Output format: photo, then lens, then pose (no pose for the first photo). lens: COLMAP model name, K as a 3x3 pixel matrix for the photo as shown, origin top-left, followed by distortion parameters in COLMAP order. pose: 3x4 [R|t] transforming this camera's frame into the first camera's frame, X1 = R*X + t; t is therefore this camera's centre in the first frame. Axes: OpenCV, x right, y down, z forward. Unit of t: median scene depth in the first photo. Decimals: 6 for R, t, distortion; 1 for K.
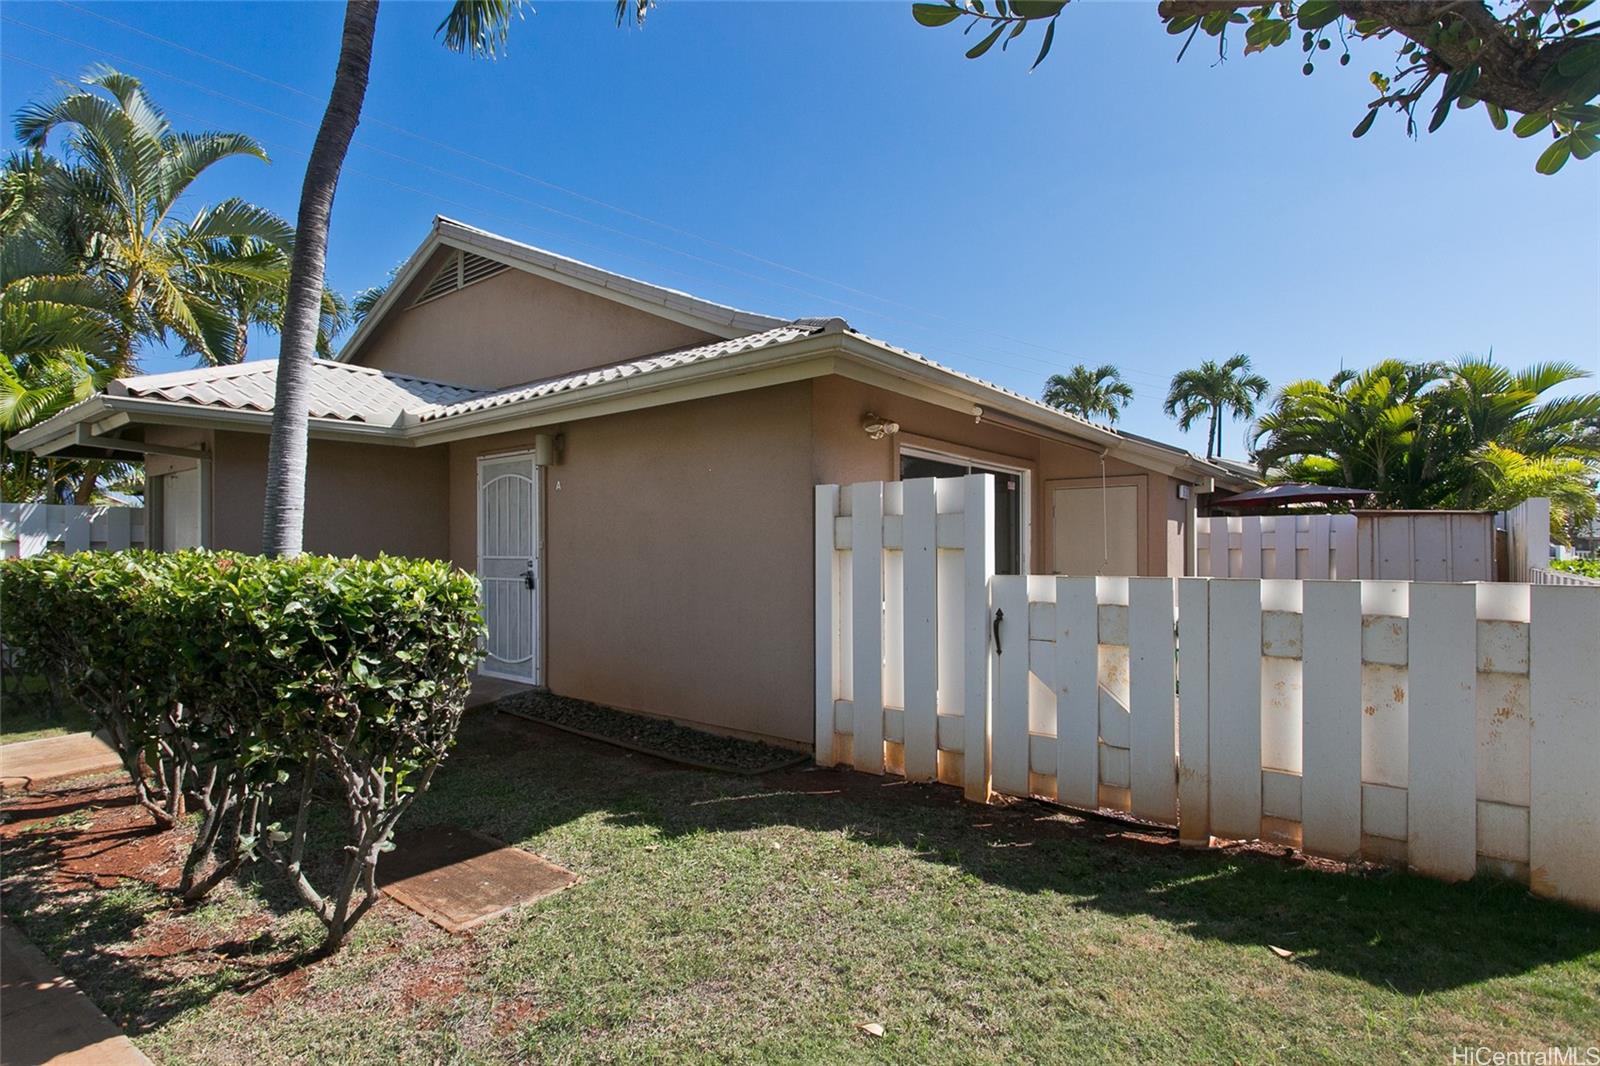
lens RADIAL K [[757.4, 0, 798.0], [0, 757.4, 533.4], [0, 0, 1]] dist [0.000212, 0.000725]
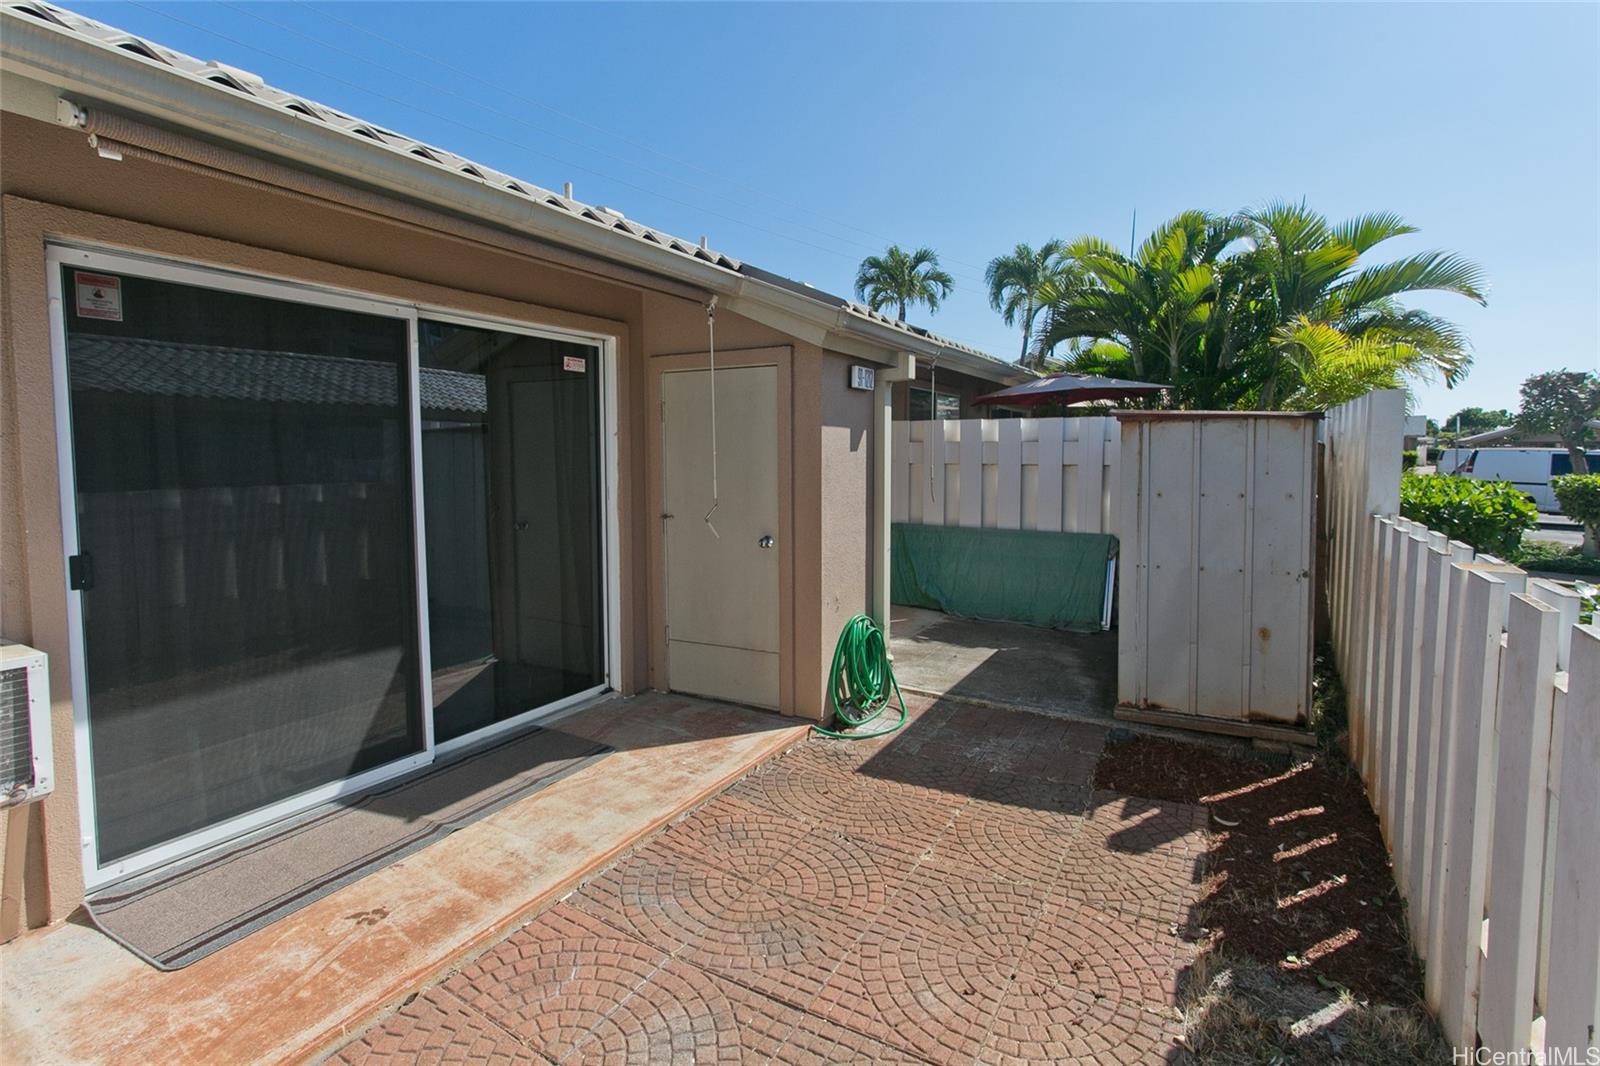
lens RADIAL K [[787.1, 0, 802.1], [0, 787.1, 494.1], [0, 0, 1]] dist [-0.017362, 0.000088]
pose [[0.980479, -0.017770, 0.195817, 0.259802], [0.002390, 0.996911, 0.078500, -0.009880], [-0.196607, -0.076500, 0.977493, 0.308298]]
